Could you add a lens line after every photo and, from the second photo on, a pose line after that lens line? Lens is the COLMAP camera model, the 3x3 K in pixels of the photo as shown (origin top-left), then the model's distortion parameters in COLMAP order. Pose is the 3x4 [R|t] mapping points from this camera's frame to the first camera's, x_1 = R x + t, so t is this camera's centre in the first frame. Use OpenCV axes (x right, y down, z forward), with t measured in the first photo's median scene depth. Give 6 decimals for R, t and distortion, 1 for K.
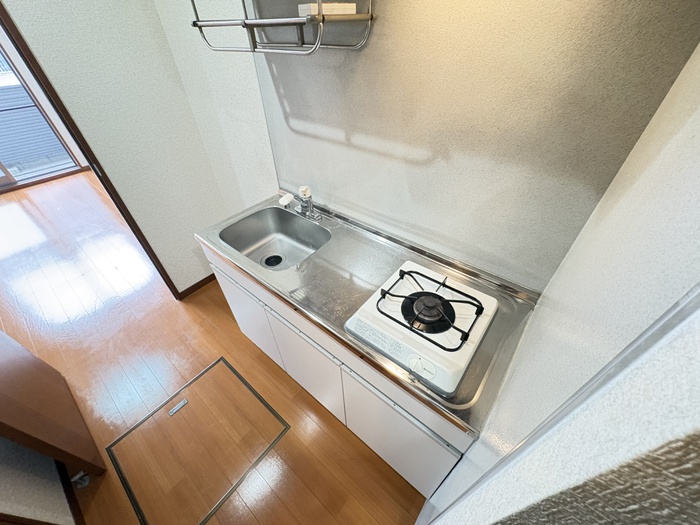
lens RADIAL K [[278.2, 0, 351.3], [0, 278.2, 262.3], [0, 0, 1]] dist [-0.000826, 0.000177]
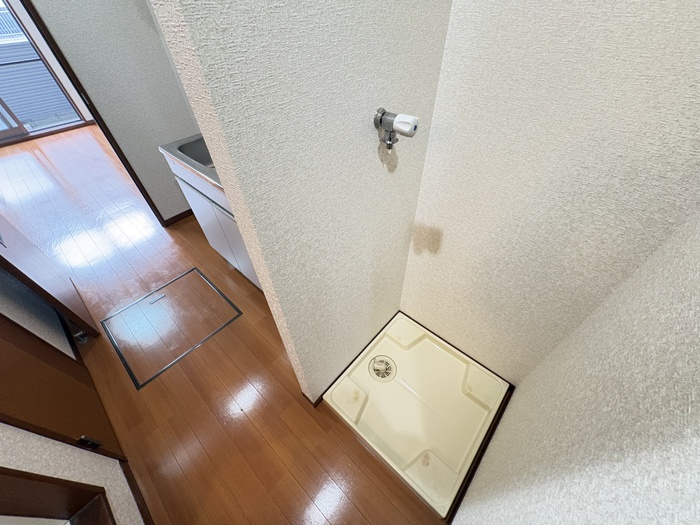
lens RADIAL K [[278.2, 0, 350.3], [0, 278.2, 264.7], [0, 0, 1]] dist [-0.000826, 0.000177]
pose [[0.998734, 0.034570, -0.036543, 0.213940], [-0.031323, 0.995805, 0.085970, 0.175636], [0.039362, -0.084716, 0.995627, -0.148193]]
